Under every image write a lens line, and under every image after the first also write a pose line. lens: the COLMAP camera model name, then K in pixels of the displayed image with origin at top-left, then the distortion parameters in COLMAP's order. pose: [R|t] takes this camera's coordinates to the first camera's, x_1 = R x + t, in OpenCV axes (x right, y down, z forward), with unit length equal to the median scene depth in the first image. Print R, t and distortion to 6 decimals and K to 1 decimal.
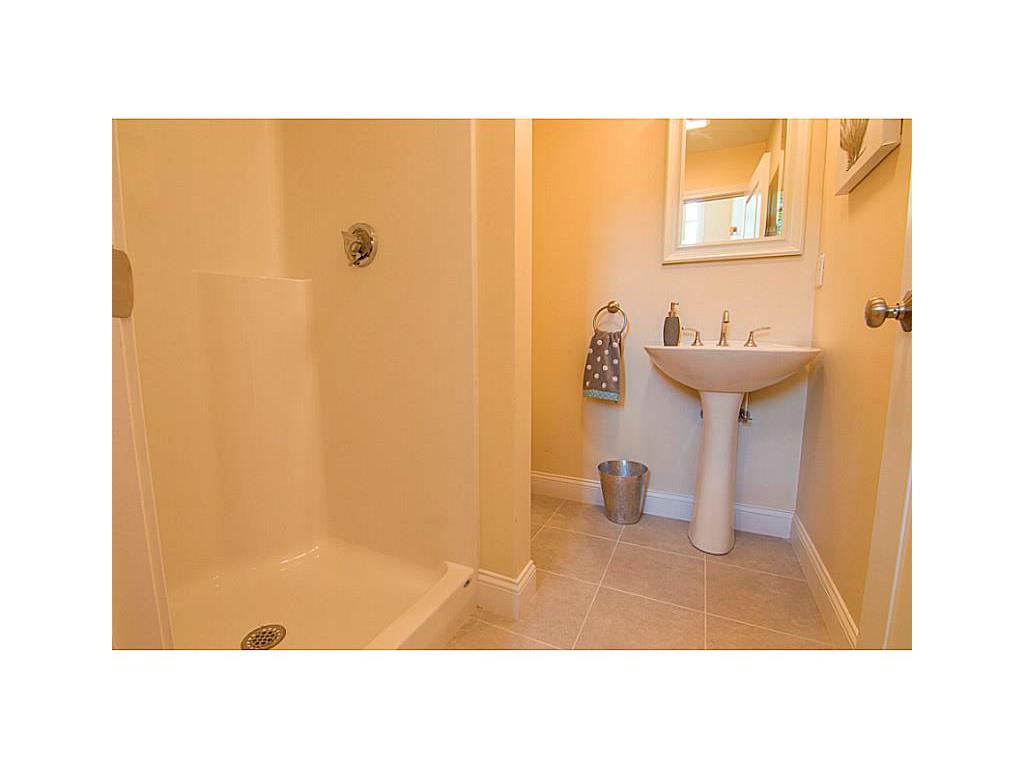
lens RADIAL K [[397.5, 0, 511.8], [0, 397.5, 382.0], [0, 0, 1]] dist [-0.008246, -0.000077]
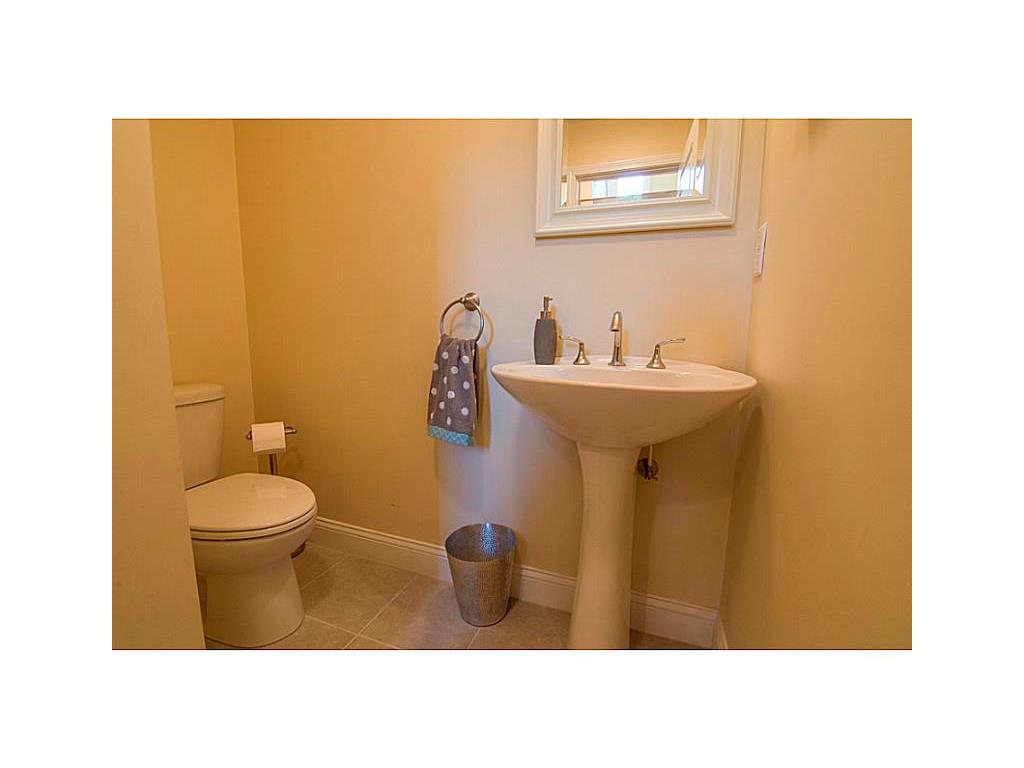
lens RADIAL K [[397.5, 0, 510.3], [0, 397.5, 385.6], [0, 0, 1]] dist [-0.008246, -0.000077]
pose [[0.995393, 0.003335, 0.095818, 0.268880], [-0.005597, 0.999712, 0.023348, -0.066027], [-0.095713, -0.023776, 0.995125, 0.335343]]
